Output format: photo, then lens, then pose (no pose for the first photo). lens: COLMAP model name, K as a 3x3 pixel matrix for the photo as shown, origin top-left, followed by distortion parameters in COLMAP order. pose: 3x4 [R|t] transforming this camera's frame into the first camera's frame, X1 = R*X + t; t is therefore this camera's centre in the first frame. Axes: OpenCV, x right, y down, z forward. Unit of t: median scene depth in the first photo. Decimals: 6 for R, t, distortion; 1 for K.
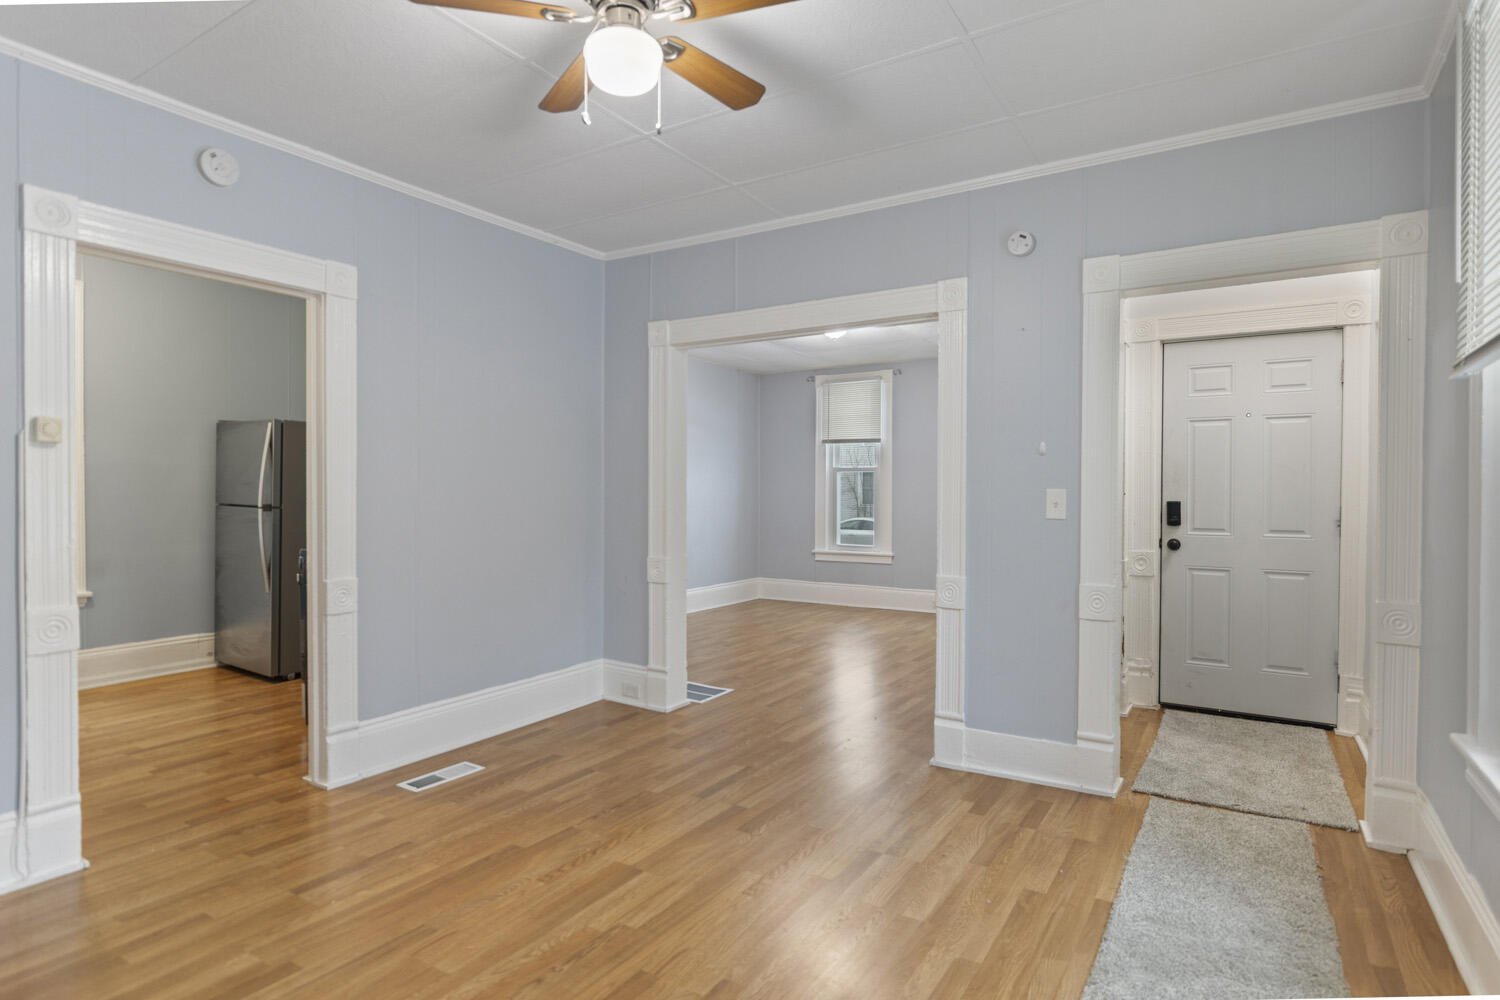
lens RADIAL K [[797.5, 0, 741.1], [0, 797.5, 501.3], [0, 0, 1]] dist [-0.003775, -0.001124]
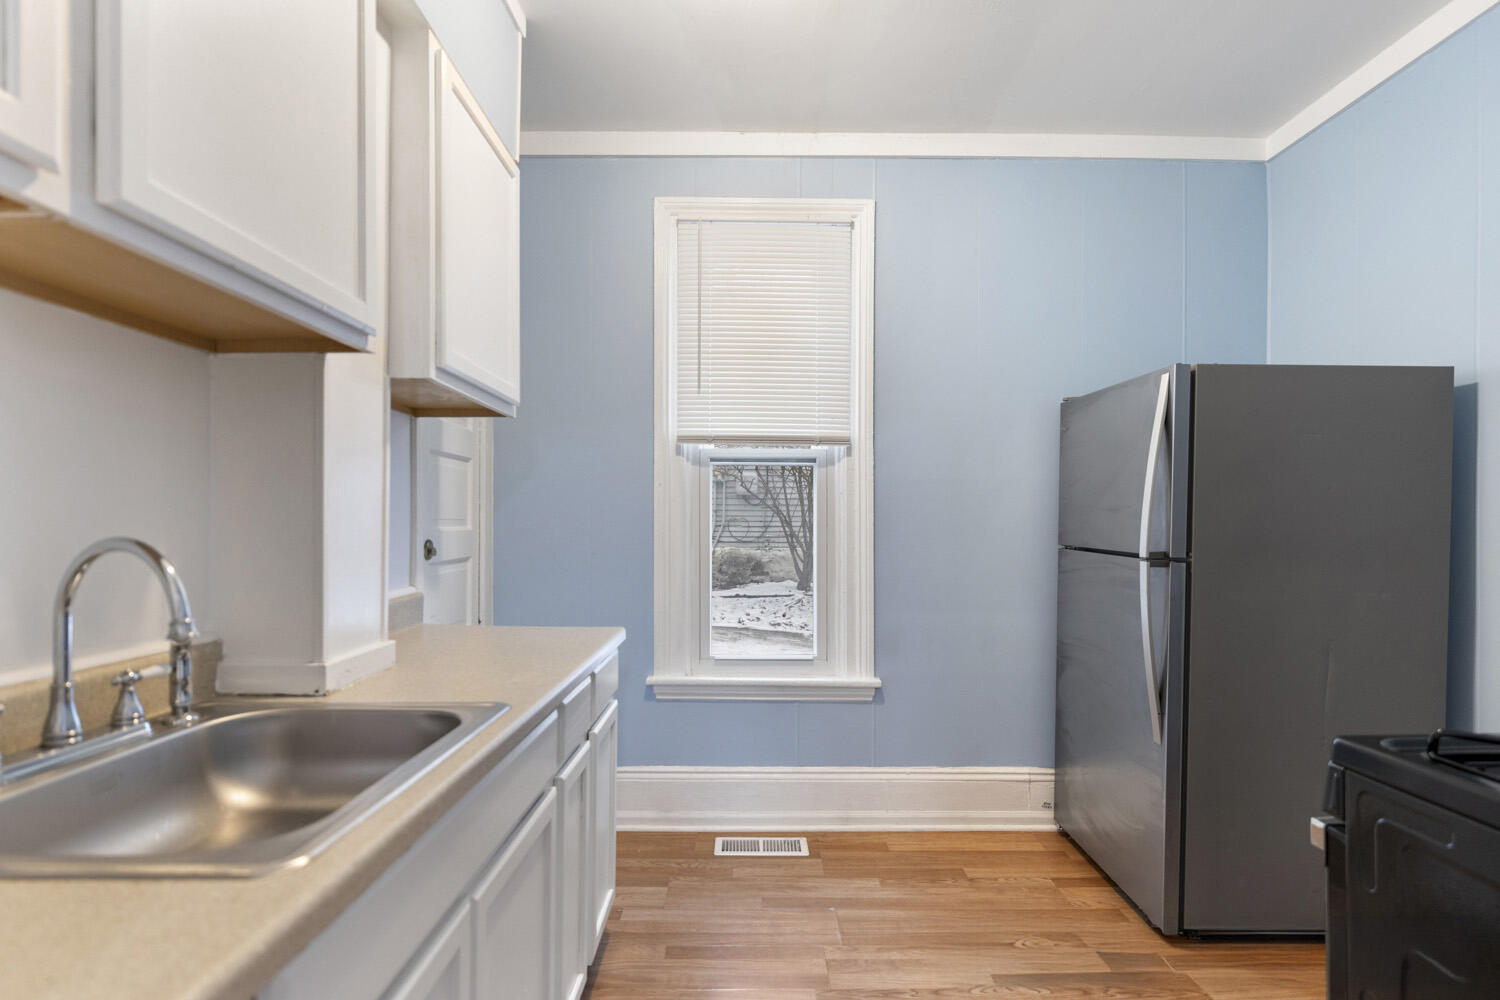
lens RADIAL K [[727.9, 0, 749.8], [0, 727.9, 514.3], [0, 0, 1]] dist [-0.001710, -0.000758]
pose [[0.549144, -0.005824, -0.835708, -0.561156], [-0.016047, 0.999718, -0.017512, -0.010081], [0.835574, 0.023027, 0.548895, 0.857891]]
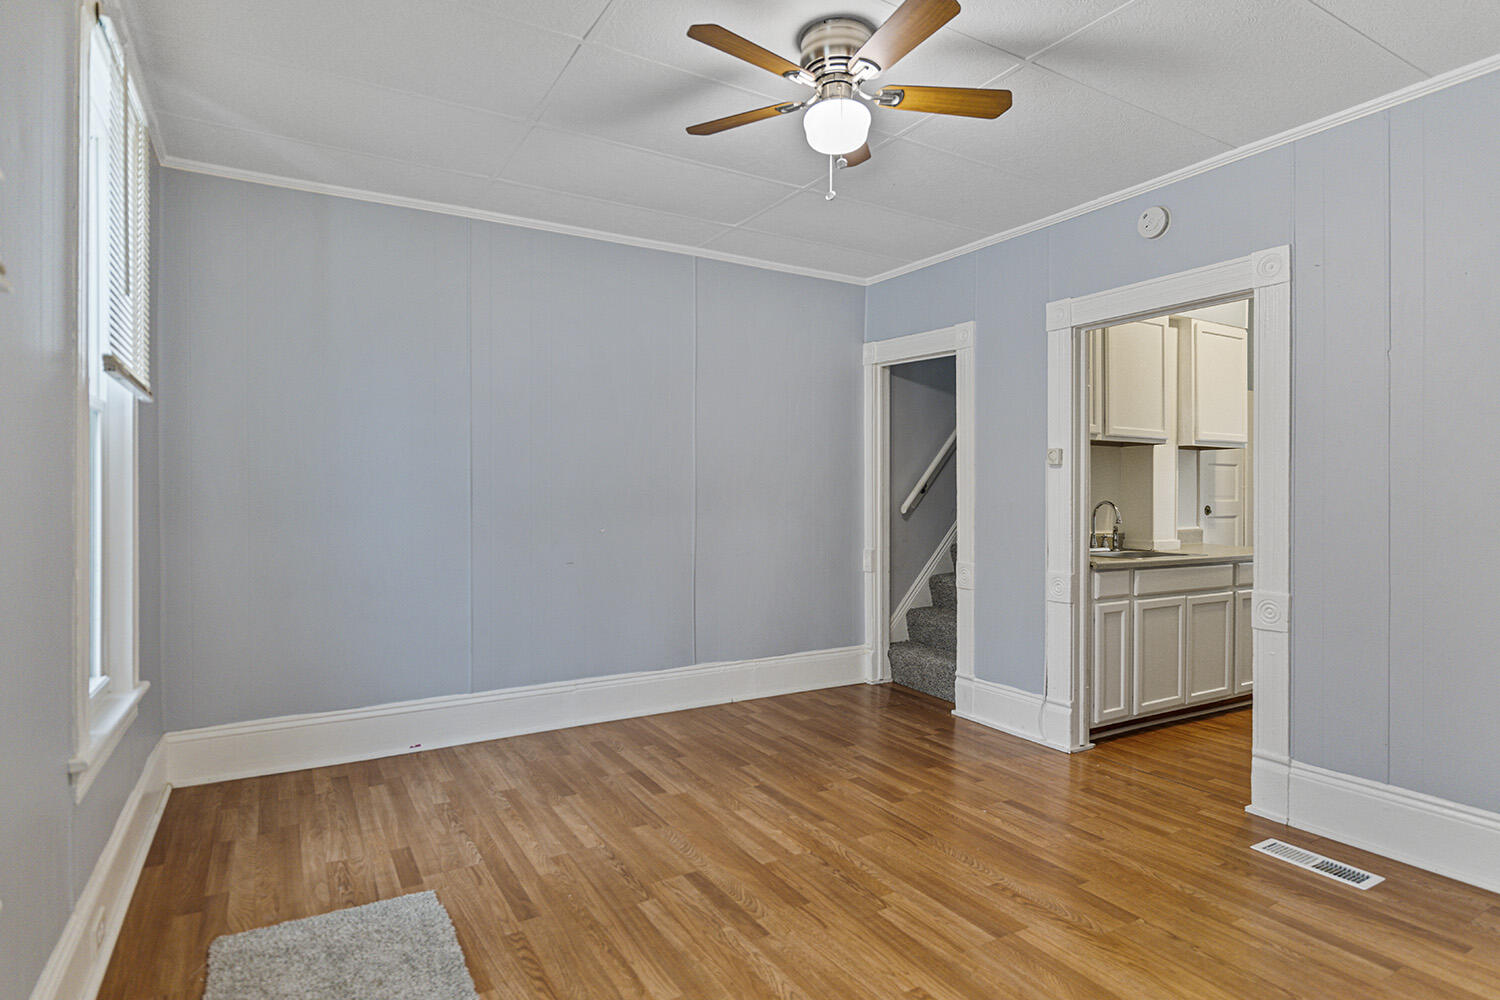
lens RADIAL K [[797.5, 0, 741.1], [0, 797.5, 501.3], [0, 0, 1]] dist [-0.003775, -0.001124]
pose [[-0.451689, 0.007365, -0.892145, 0.588226], [-0.015457, 0.999751, 0.016080, -0.013339], [0.892042, 0.021053, -0.451462, 0.867689]]
